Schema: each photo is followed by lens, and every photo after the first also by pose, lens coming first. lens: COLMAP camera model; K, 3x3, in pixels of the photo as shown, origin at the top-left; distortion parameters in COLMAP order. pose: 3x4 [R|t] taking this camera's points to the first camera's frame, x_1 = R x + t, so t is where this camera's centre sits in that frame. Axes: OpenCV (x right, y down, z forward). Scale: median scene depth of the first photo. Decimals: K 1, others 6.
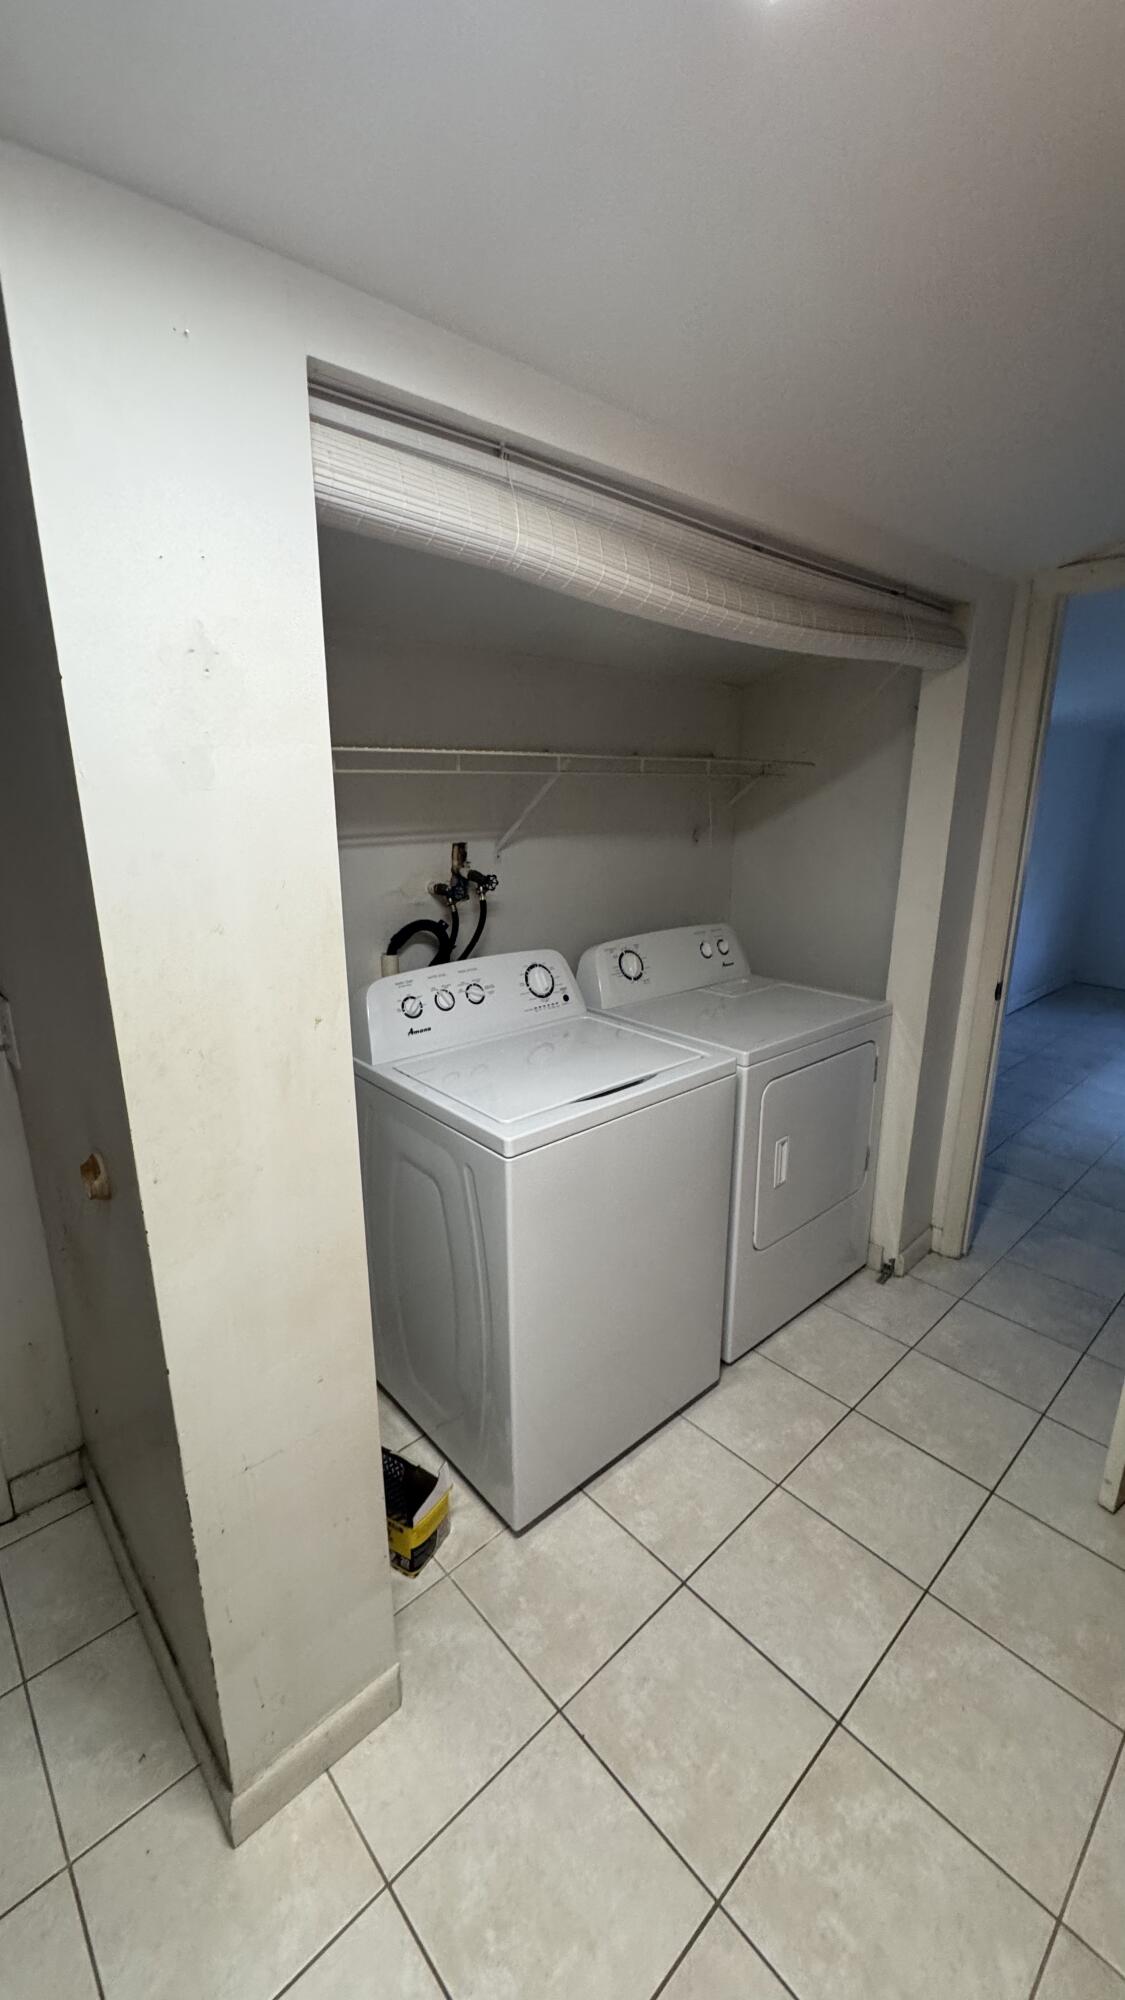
lens RADIAL K [[799.3, 0, 563.8], [0, 799.3, 997.6], [0, 0, 1]] dist [-0.002483, 0.001007]
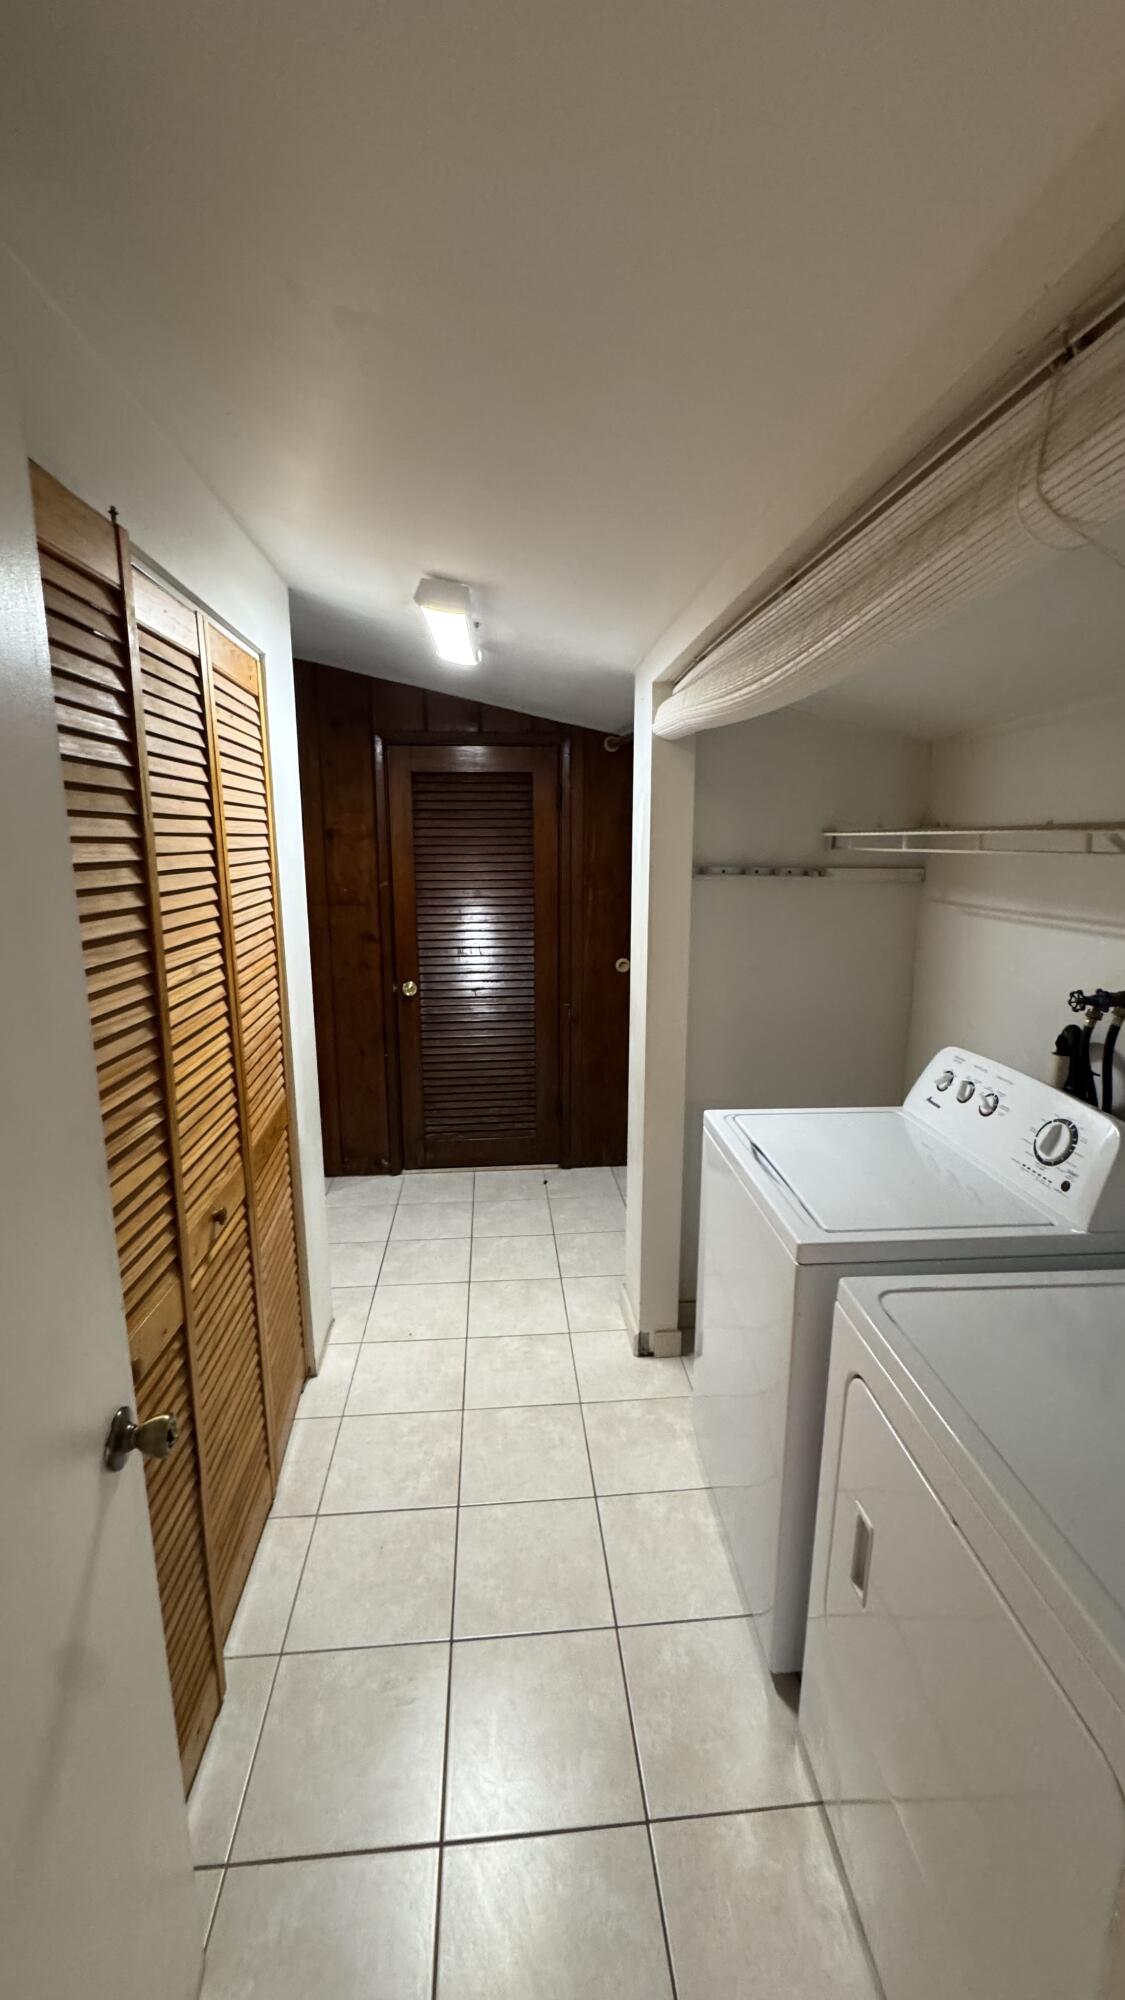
lens RADIAL K [[799.3, 0, 567.7], [0, 799.3, 1007.6], [0, 0, 1]] dist [-0.002483, 0.001007]
pose [[-0.605539, 0.164325, -0.778666, 0.748761], [-0.209039, 0.911248, 0.354866, -0.285154], [0.767871, 0.377657, -0.517445, 0.975967]]
